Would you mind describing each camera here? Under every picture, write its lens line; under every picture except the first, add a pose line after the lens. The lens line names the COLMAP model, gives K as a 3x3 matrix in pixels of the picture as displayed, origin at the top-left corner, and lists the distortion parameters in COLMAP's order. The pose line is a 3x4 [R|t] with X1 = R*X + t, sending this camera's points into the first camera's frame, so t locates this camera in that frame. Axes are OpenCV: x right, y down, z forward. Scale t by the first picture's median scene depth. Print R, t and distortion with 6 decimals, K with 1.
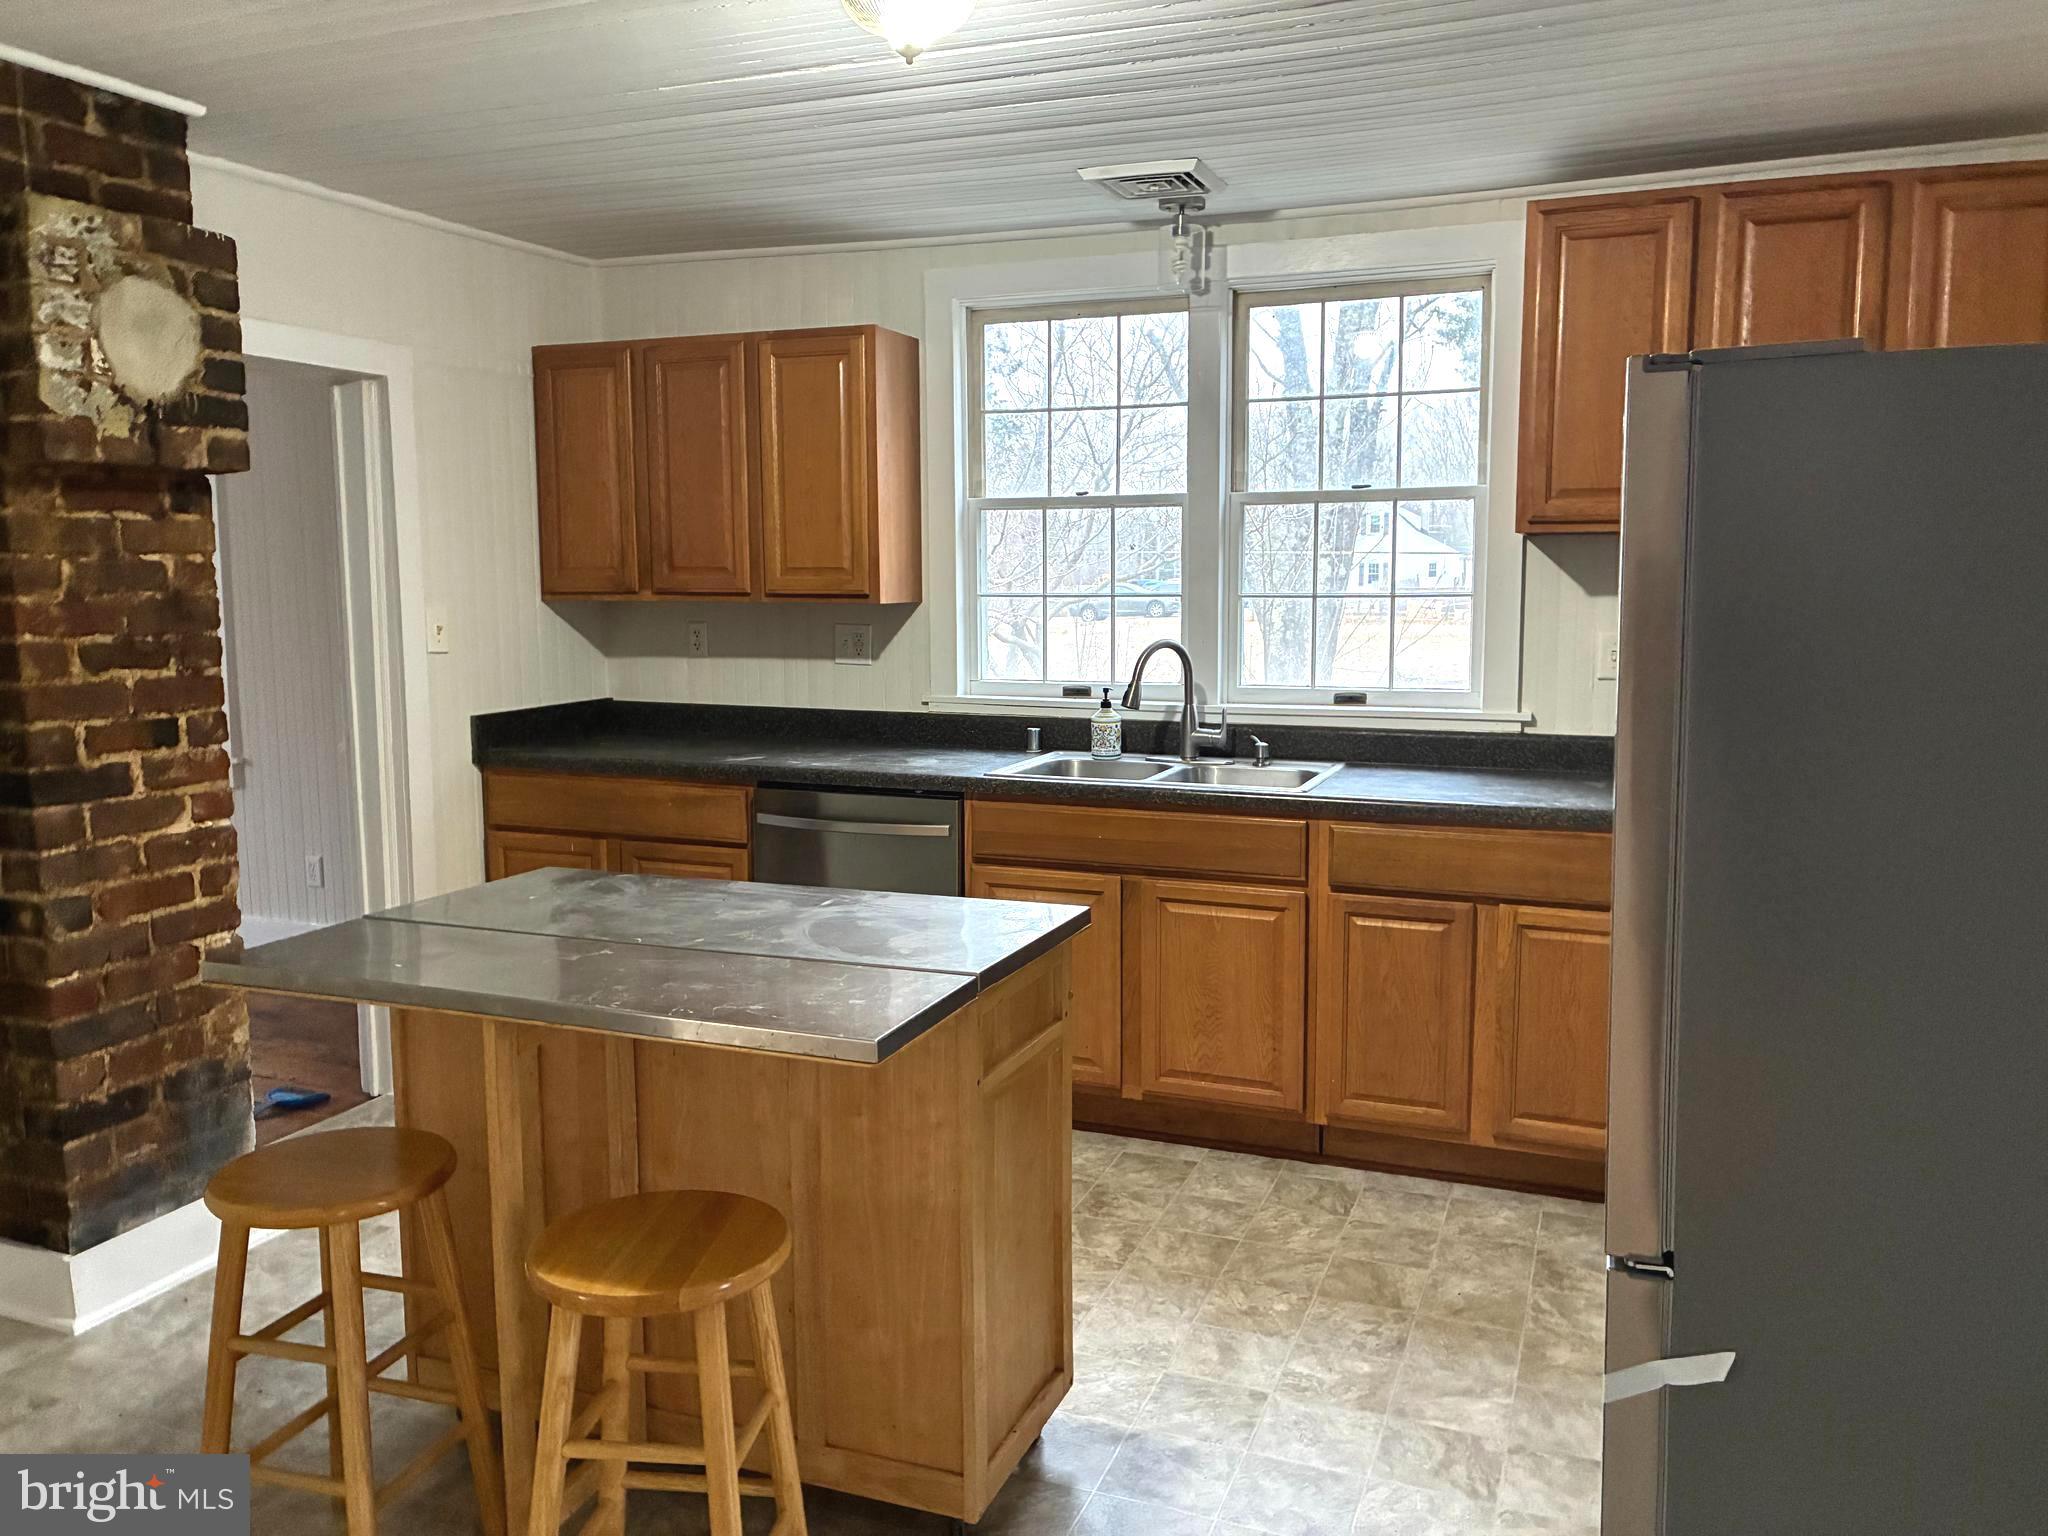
lens RADIAL K [[1562.3, 0, 1009.5], [0, 1562.3, 775.6], [0, 0, 1]] dist [0.053459, -0.060067]
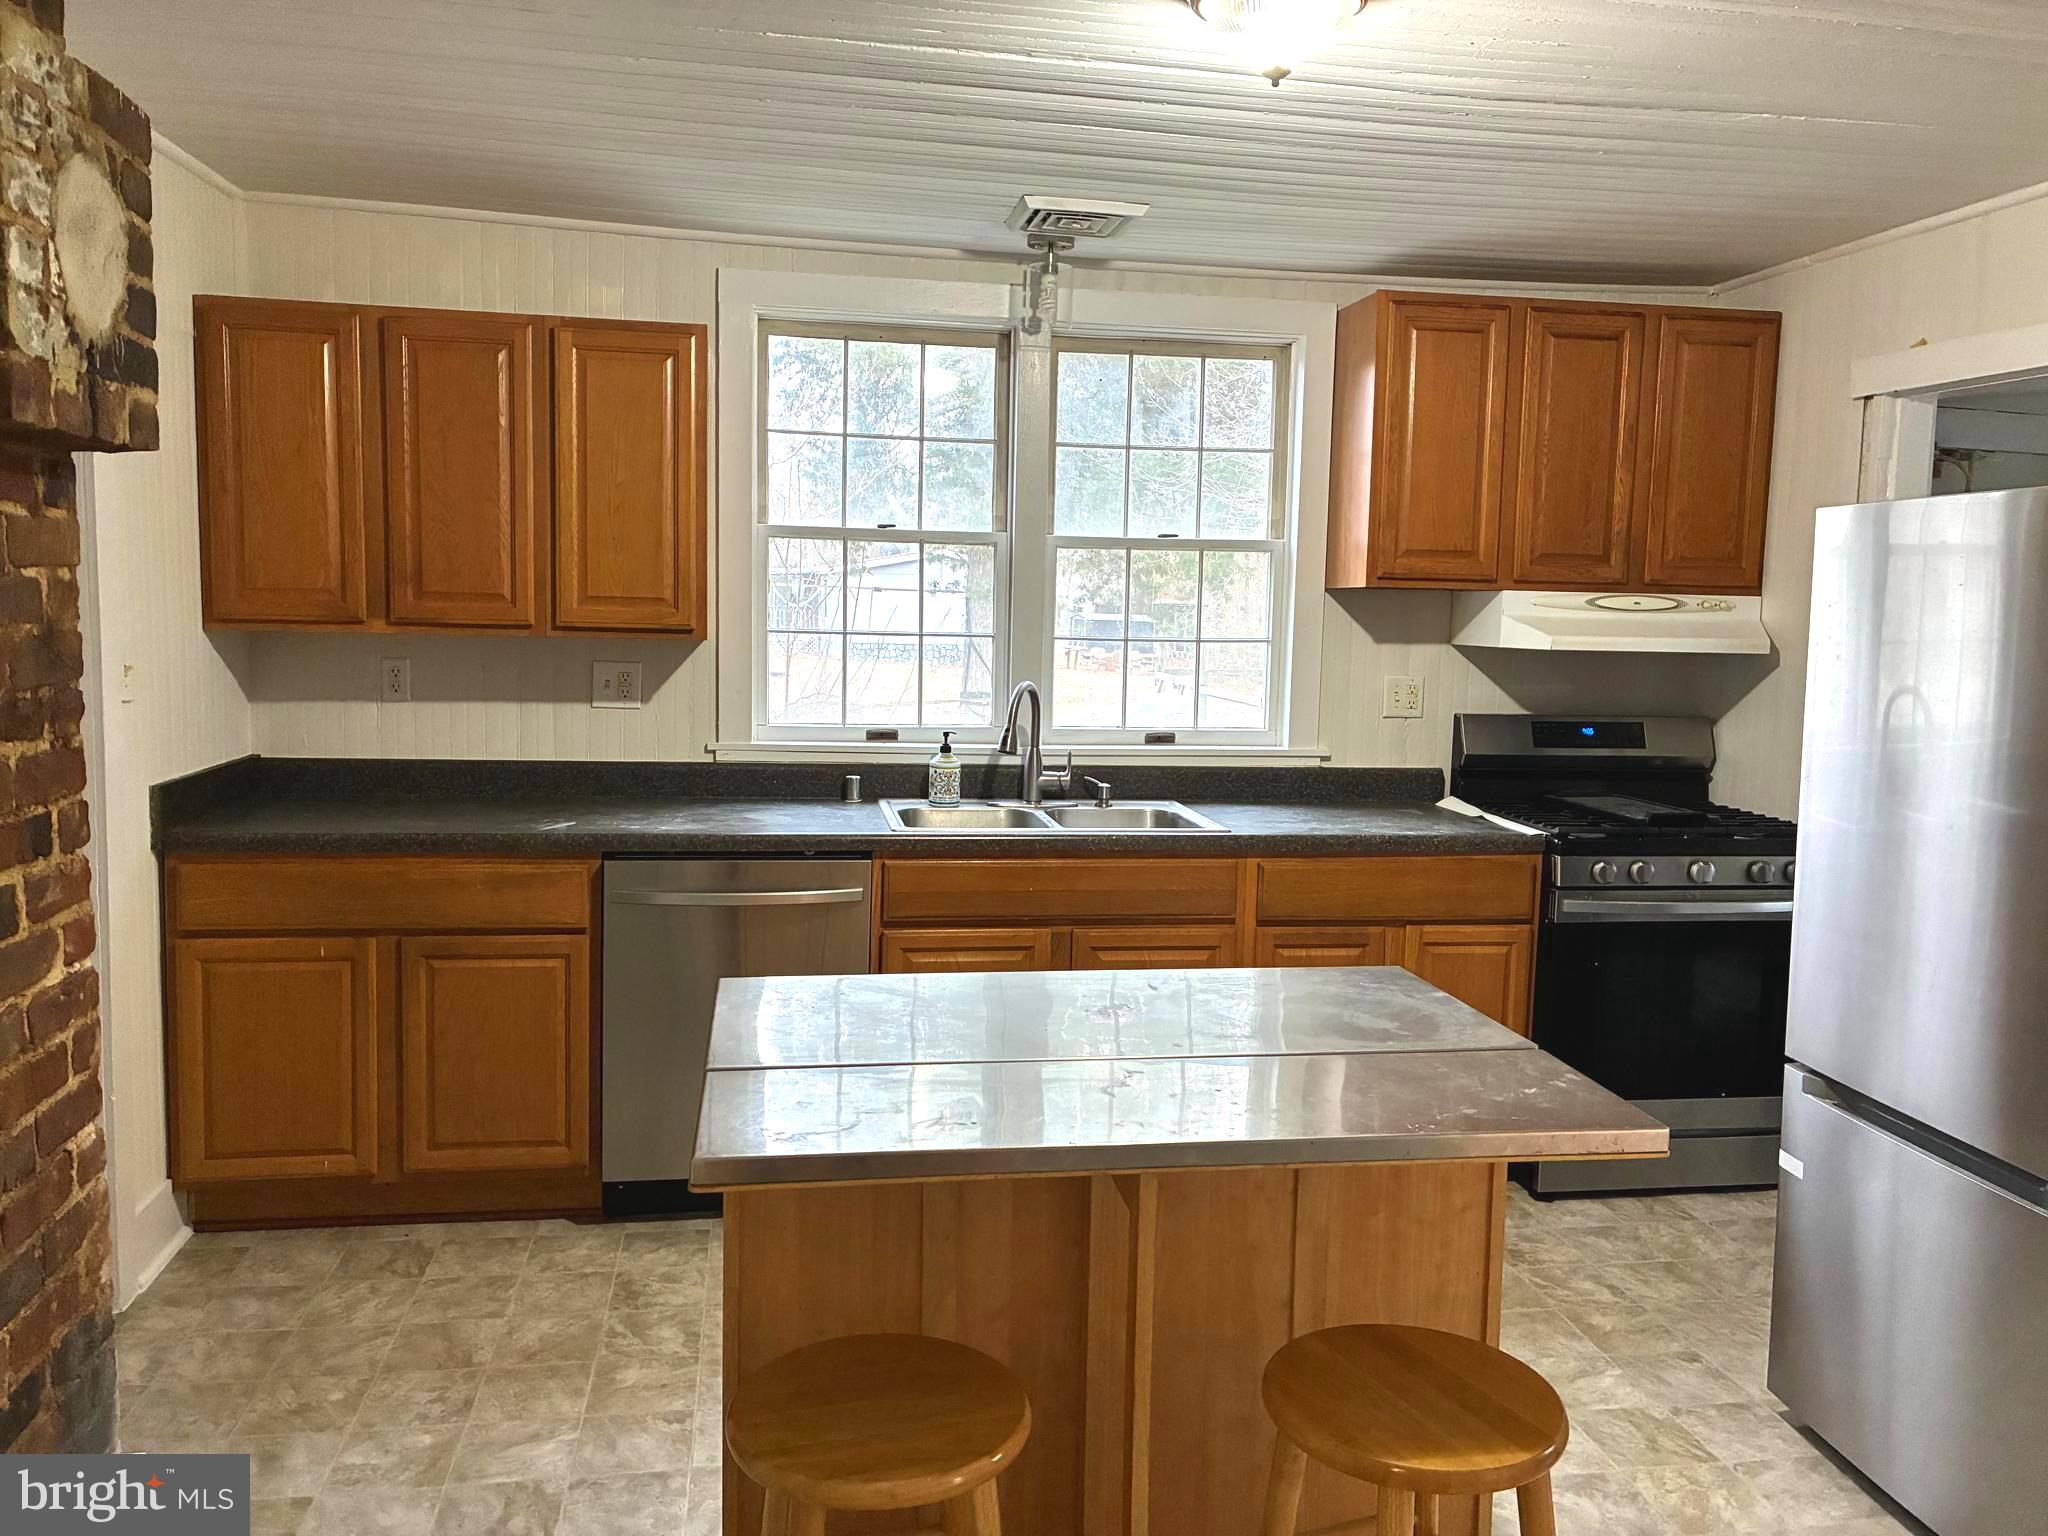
lens RADIAL K [[1562.3, 0, 1013.5], [0, 1562.3, 764.6], [0, 0, 1]] dist [0.053459, -0.060067]
pose [[0.854981, -0.030235, 0.517778, -0.414554], [0.041252, 0.999101, -0.009776, -0.026275], [-0.517017, 0.029718, 0.855459, 0.171042]]
